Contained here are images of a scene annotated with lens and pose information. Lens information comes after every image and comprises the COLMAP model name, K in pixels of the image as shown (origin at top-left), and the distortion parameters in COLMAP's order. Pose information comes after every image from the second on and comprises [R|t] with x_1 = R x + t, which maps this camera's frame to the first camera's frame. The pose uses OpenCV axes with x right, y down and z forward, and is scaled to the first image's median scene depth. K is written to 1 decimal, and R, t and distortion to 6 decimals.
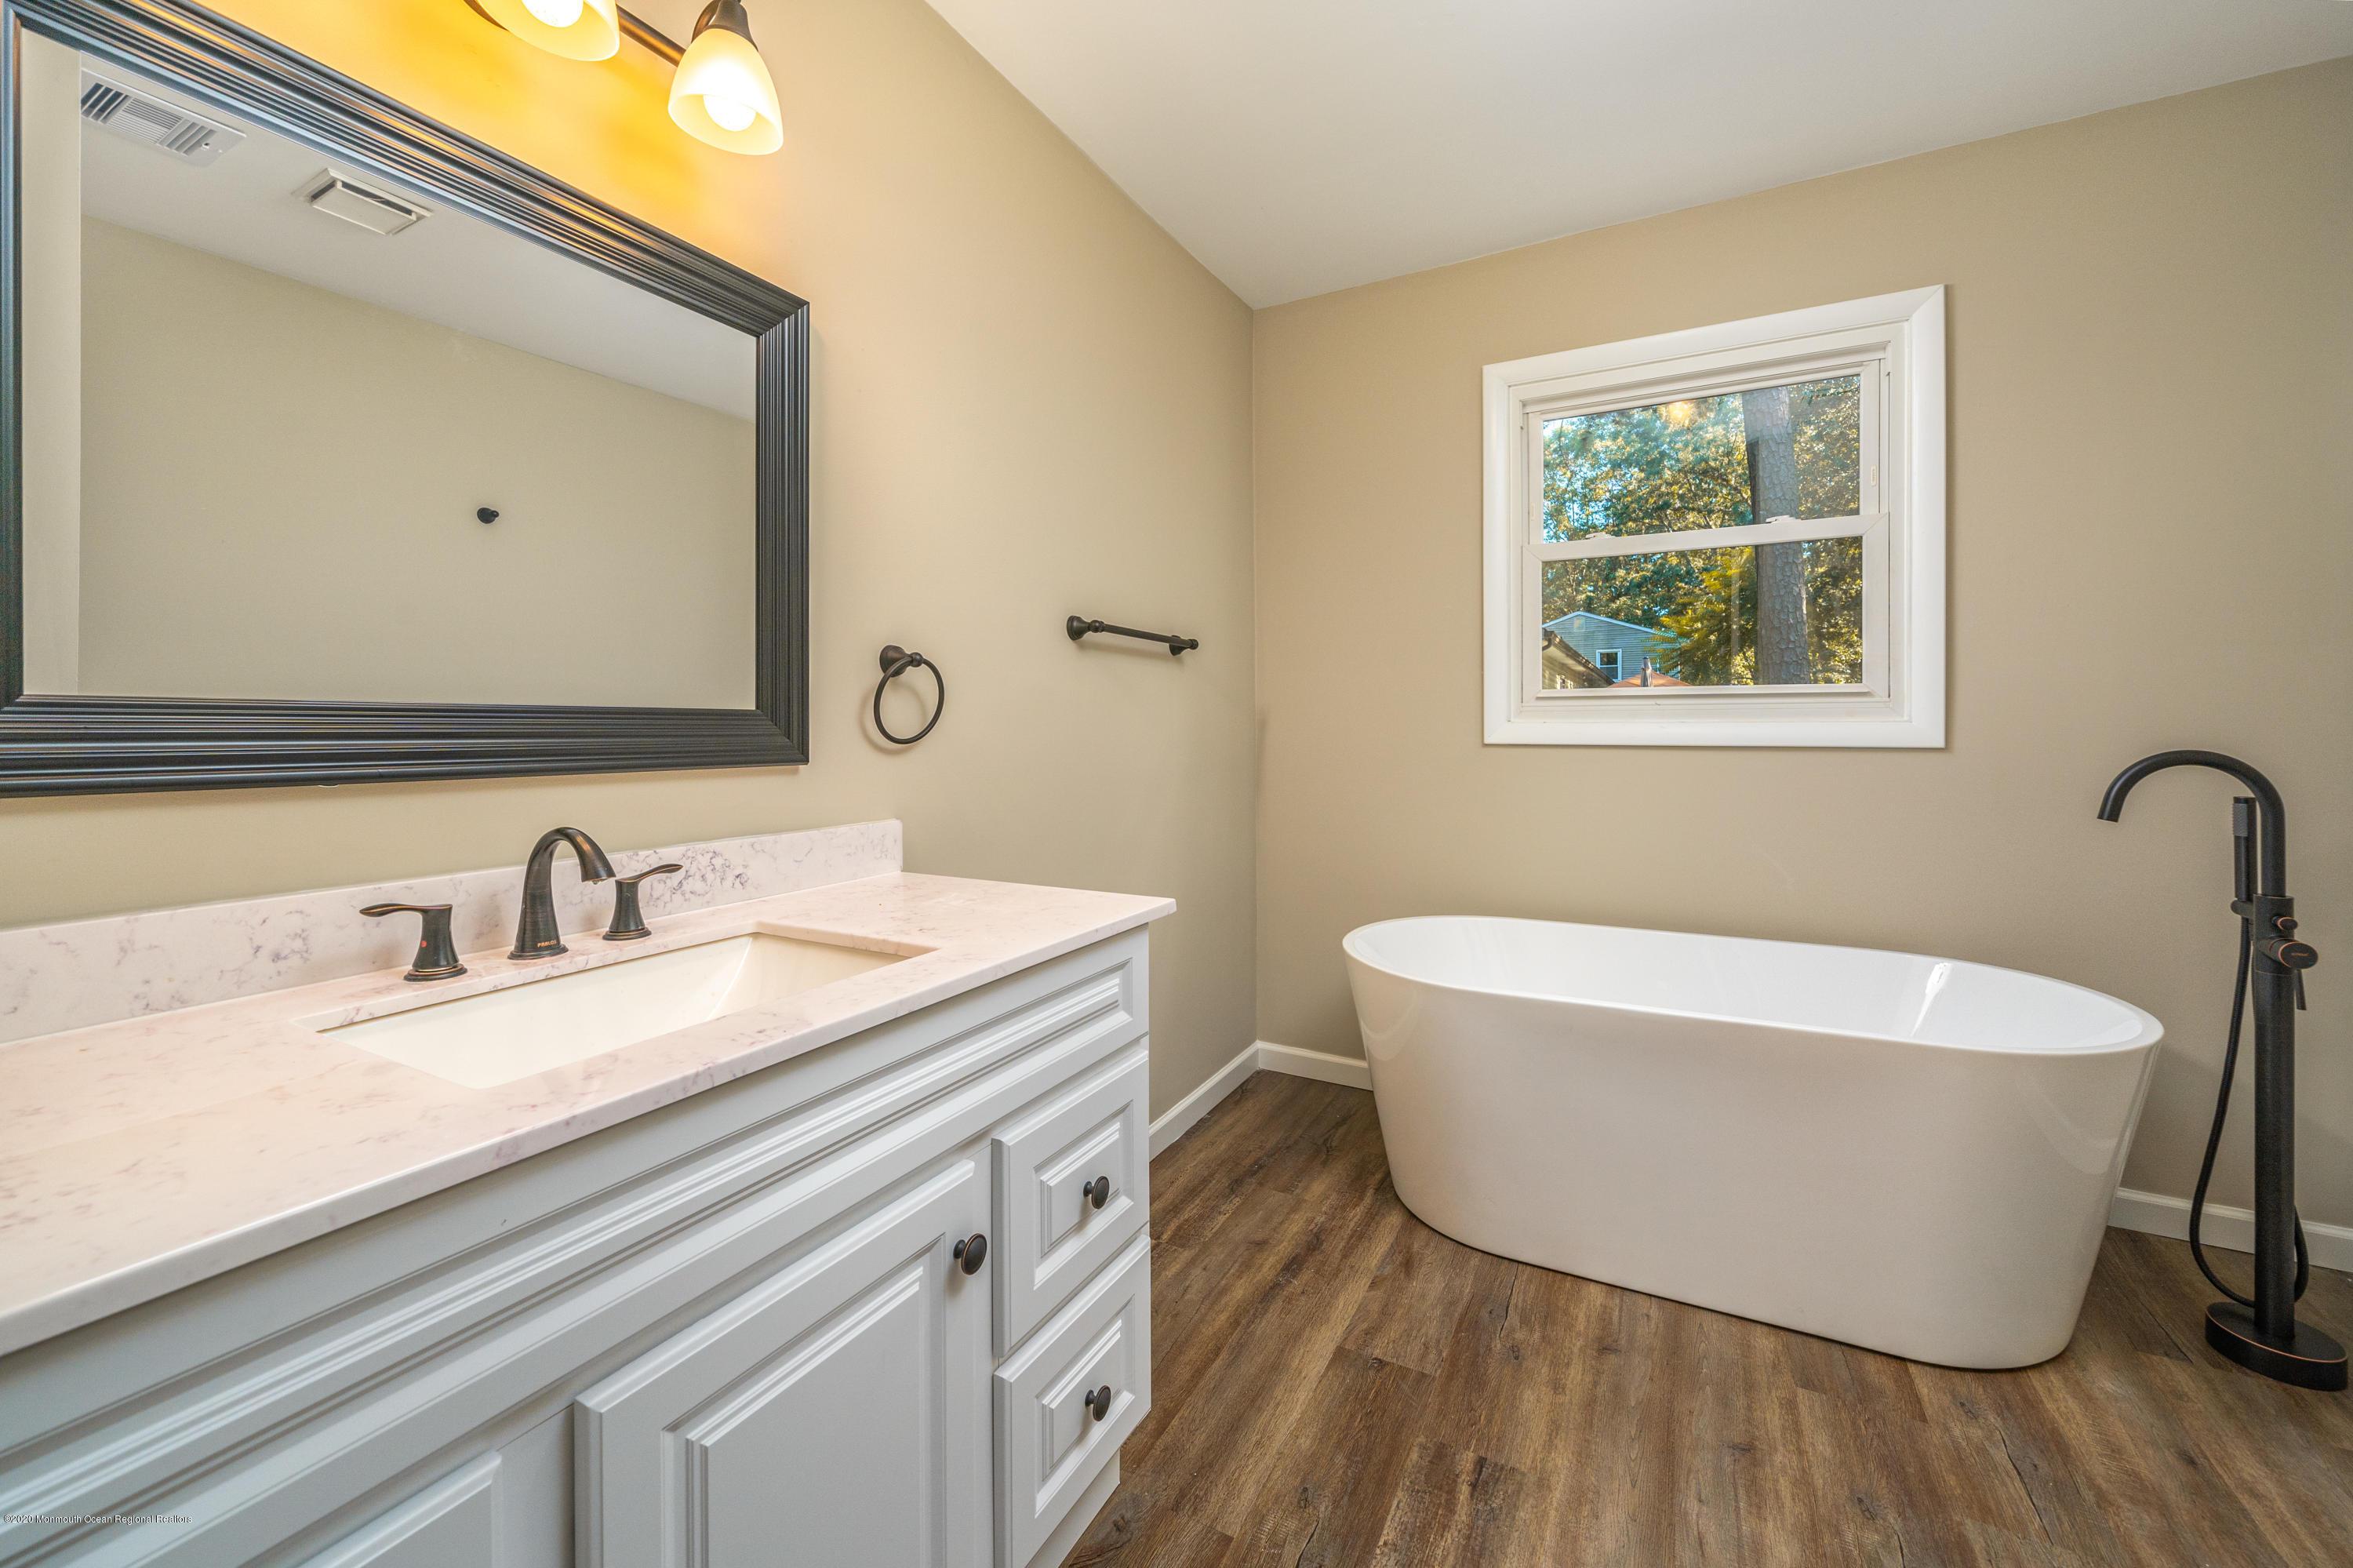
lens RADIAL K [[921.6, 0, 1168.0], [0, 921.6, 728.6], [0, 0, 1]] dist [-0.002453, -0.000325]
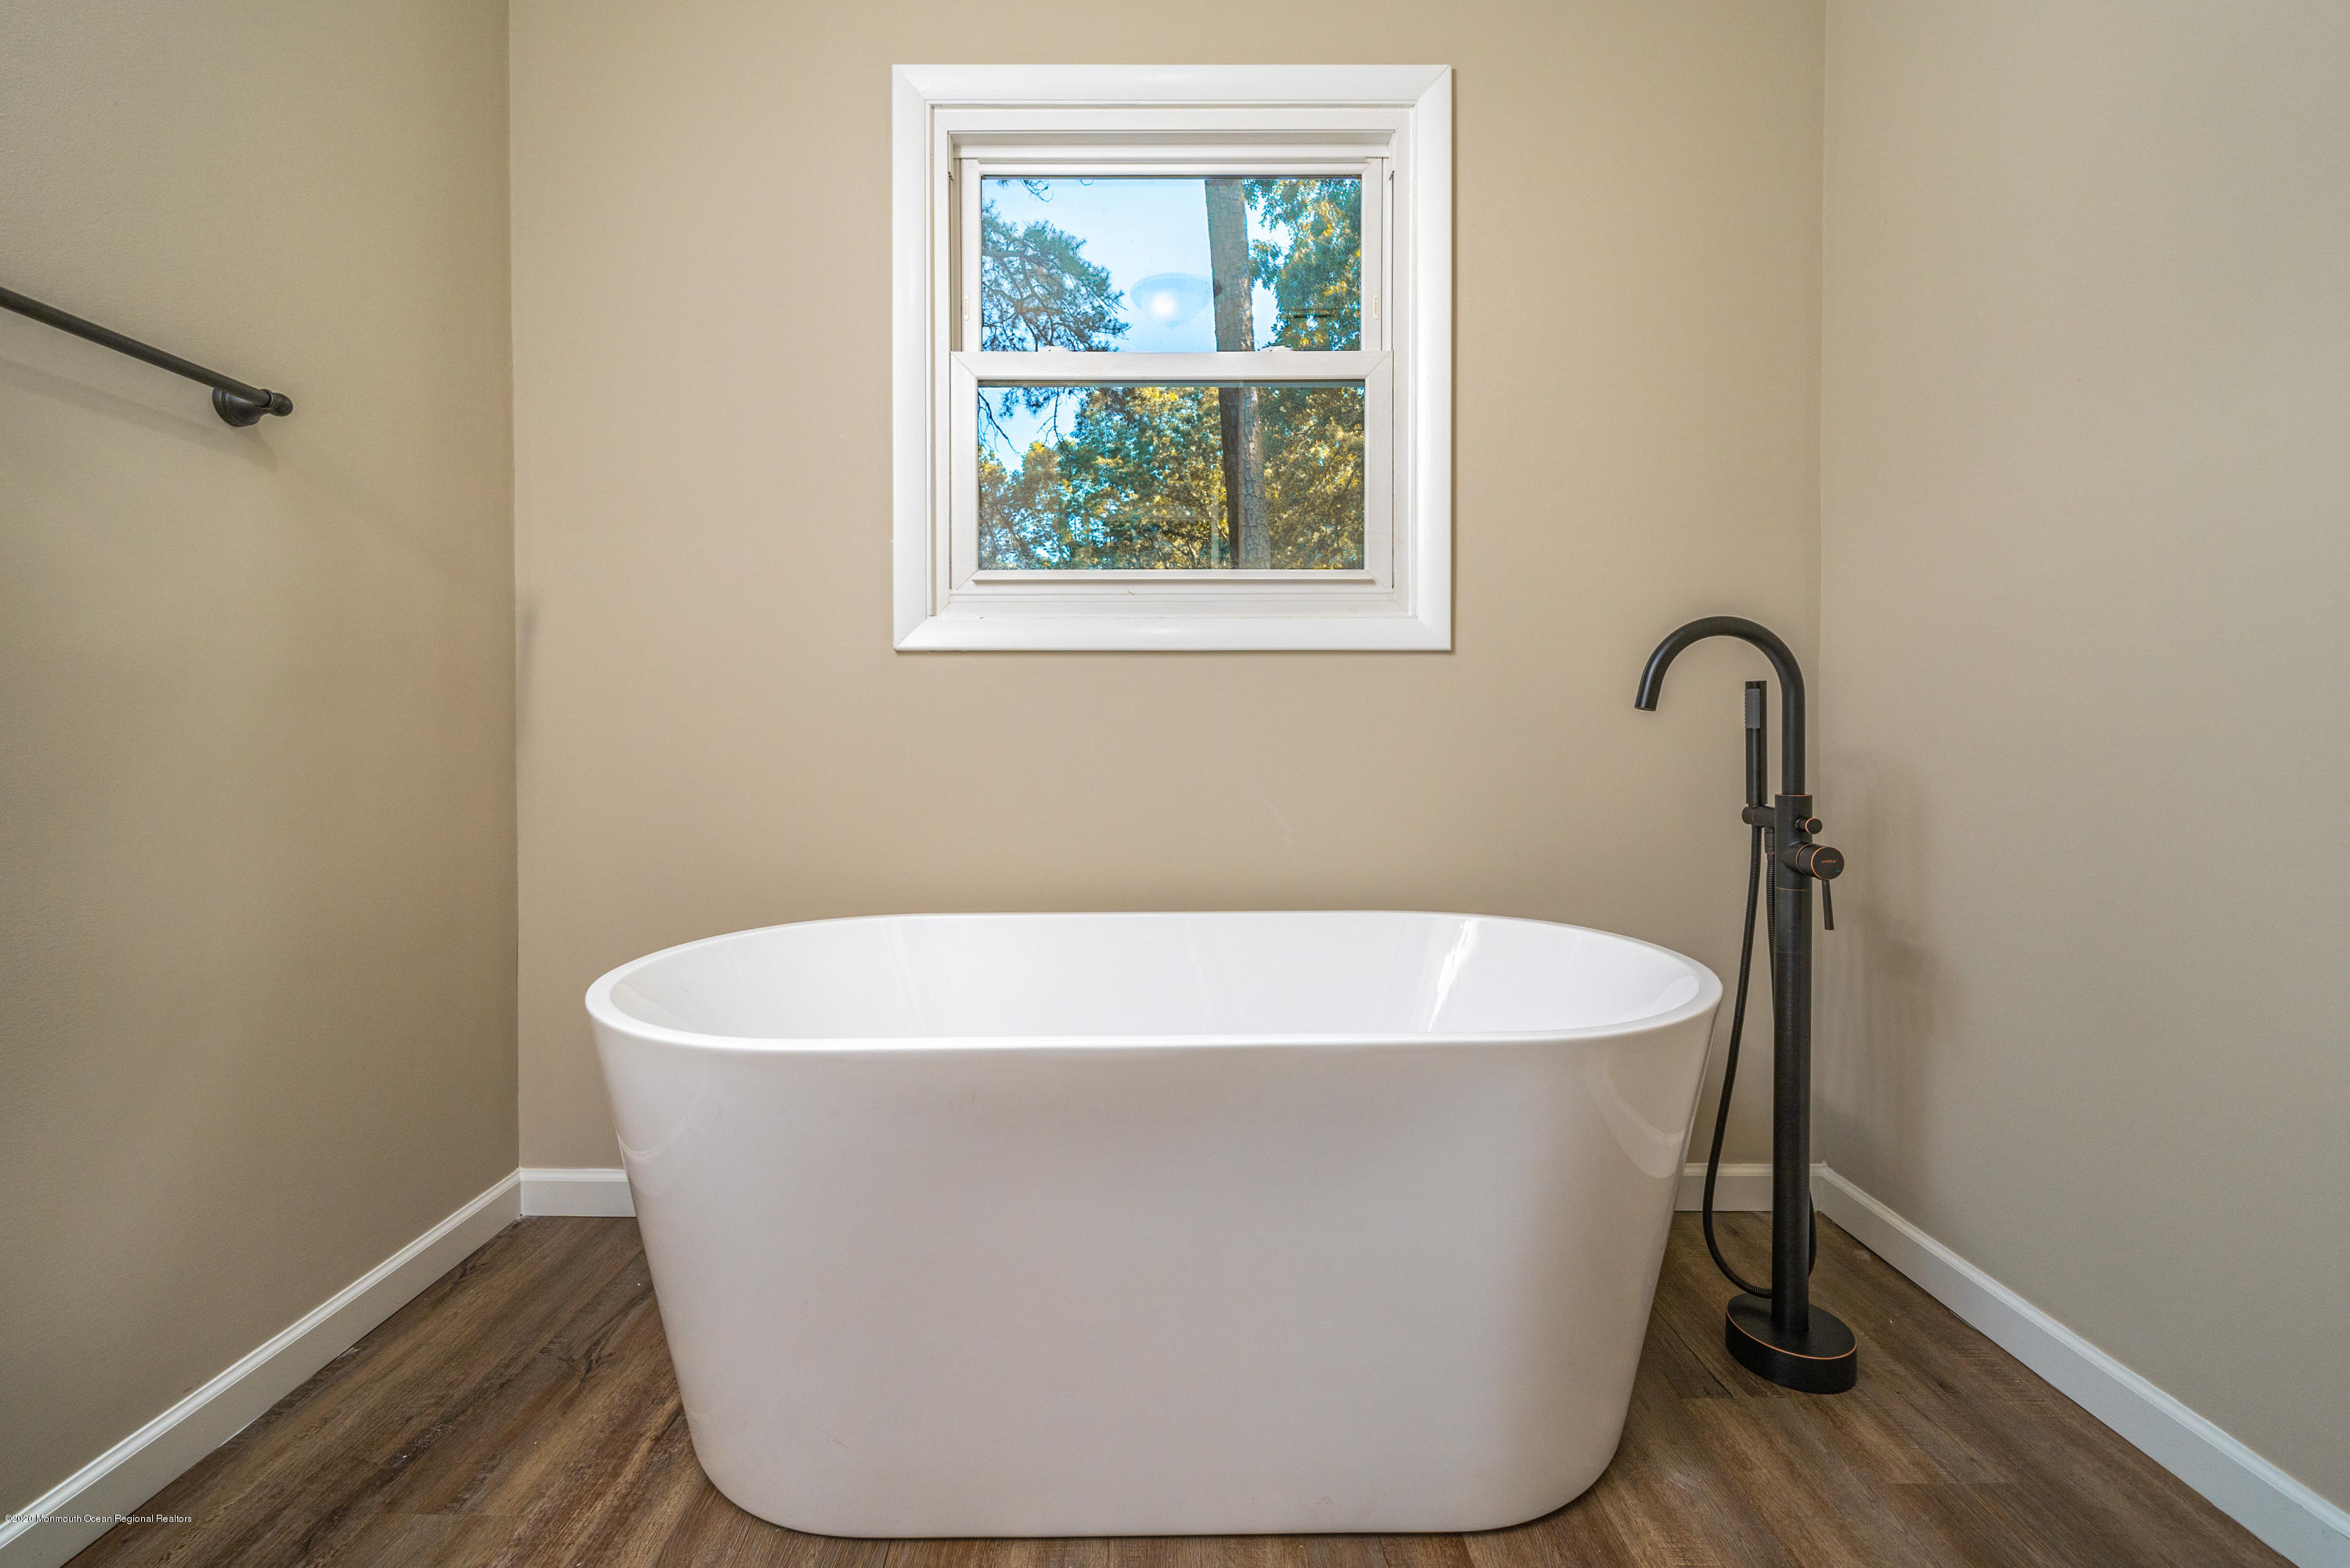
lens RADIAL K [[977.0, 0, 1169.9], [0, 977.0, 742.5], [0, 0, 1]] dist [-0.015439, -0.000126]
pose [[0.873113, -0.001330, 0.487515, 0.221604], [0.000063, 0.999997, 0.002615, 0.098707], [-0.487517, -0.002253, 0.873110, 0.381881]]
